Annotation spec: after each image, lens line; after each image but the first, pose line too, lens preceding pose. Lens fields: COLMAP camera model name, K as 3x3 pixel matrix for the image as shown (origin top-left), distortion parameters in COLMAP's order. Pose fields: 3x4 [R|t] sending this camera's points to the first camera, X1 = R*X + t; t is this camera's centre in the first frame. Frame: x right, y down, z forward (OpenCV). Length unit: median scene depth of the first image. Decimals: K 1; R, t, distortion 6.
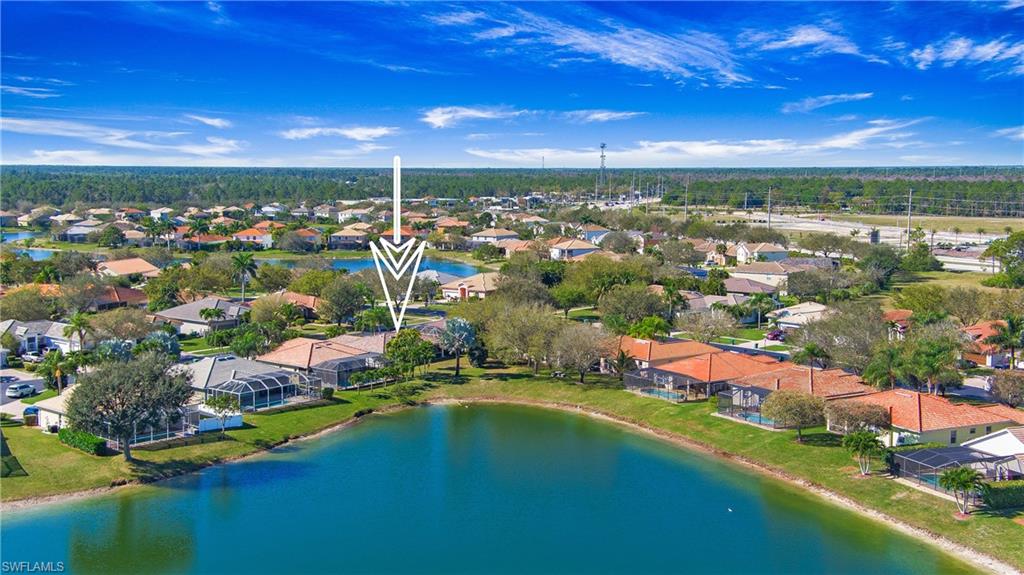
lens RADIAL K [[1168.9, 0, 512.0], [0, 1168.9, 287.5], [0, 0, 1]] dist [0.145843, 0.026595]
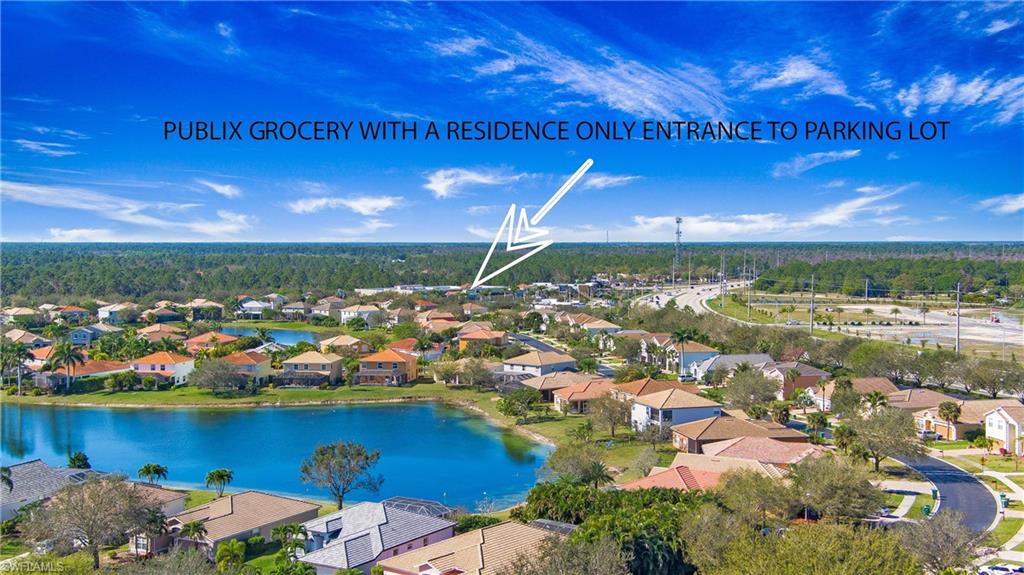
lens RADIAL K [[1168.9, 0, 512.0], [0, 1168.9, 287.5], [0, 0, 1]] dist [0.145843, 0.026595]
pose [[0.998524, 0.000502, -0.054313, 0.003912], [-0.003905, 0.998033, -0.062565, -0.033919], [0.054175, 0.062684, 0.996562, 0.270488]]
